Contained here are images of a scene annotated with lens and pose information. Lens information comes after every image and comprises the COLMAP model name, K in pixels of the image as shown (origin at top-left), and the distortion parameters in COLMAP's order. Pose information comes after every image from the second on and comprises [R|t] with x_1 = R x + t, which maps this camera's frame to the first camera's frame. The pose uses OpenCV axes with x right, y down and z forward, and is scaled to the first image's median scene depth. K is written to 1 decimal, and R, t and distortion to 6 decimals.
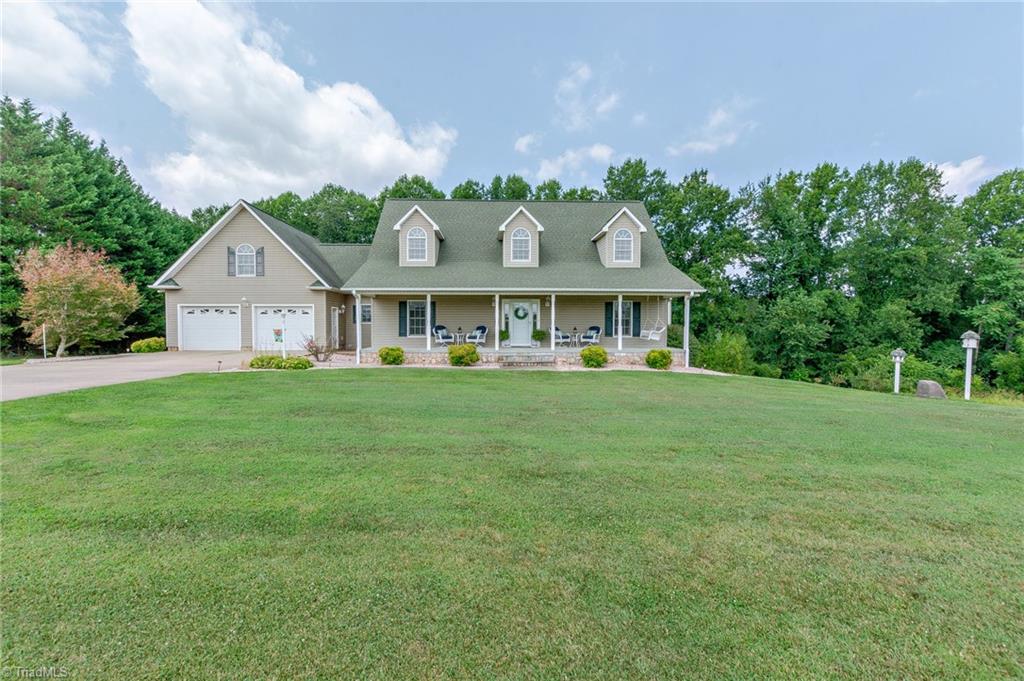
lens RADIAL K [[464.2, 0, 505.5], [0, 464.2, 341.2], [0, 0, 1]] dist [0.001454, 0.000907]
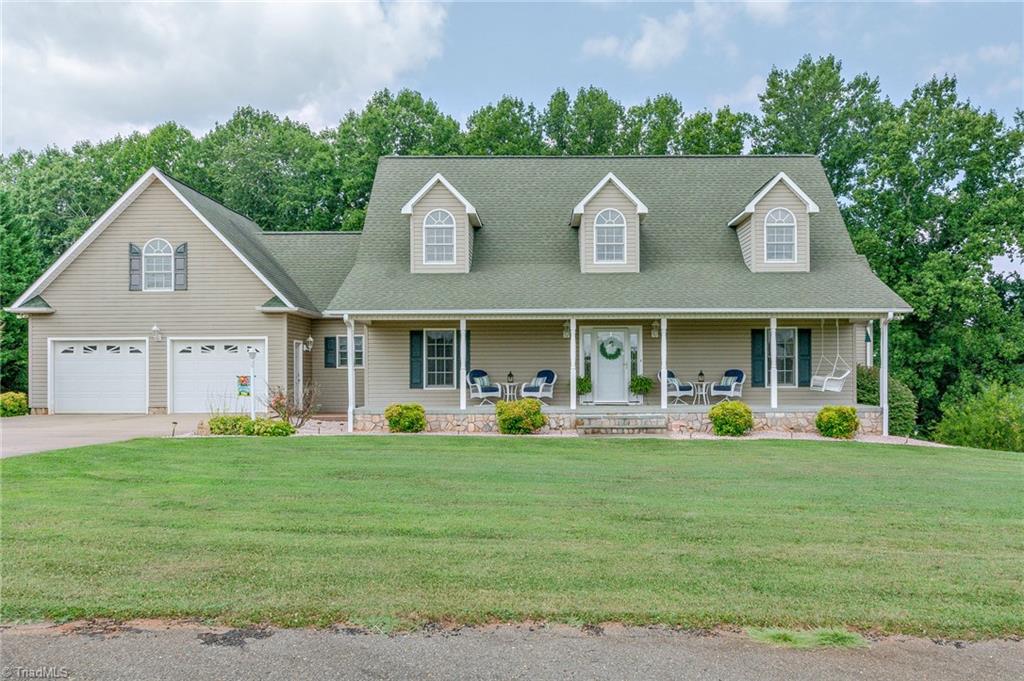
lens RADIAL K [[904.4, 0, 551.5], [0, 904.4, 365.3], [0, 0, 1]] dist [0.015625, -0.006538]
pose [[0.999642, -0.005489, -0.026171, -0.013134], [0.004393, 0.999119, -0.041733, 0.009461], [0.026377, 0.041603, 0.998786, -0.172833]]
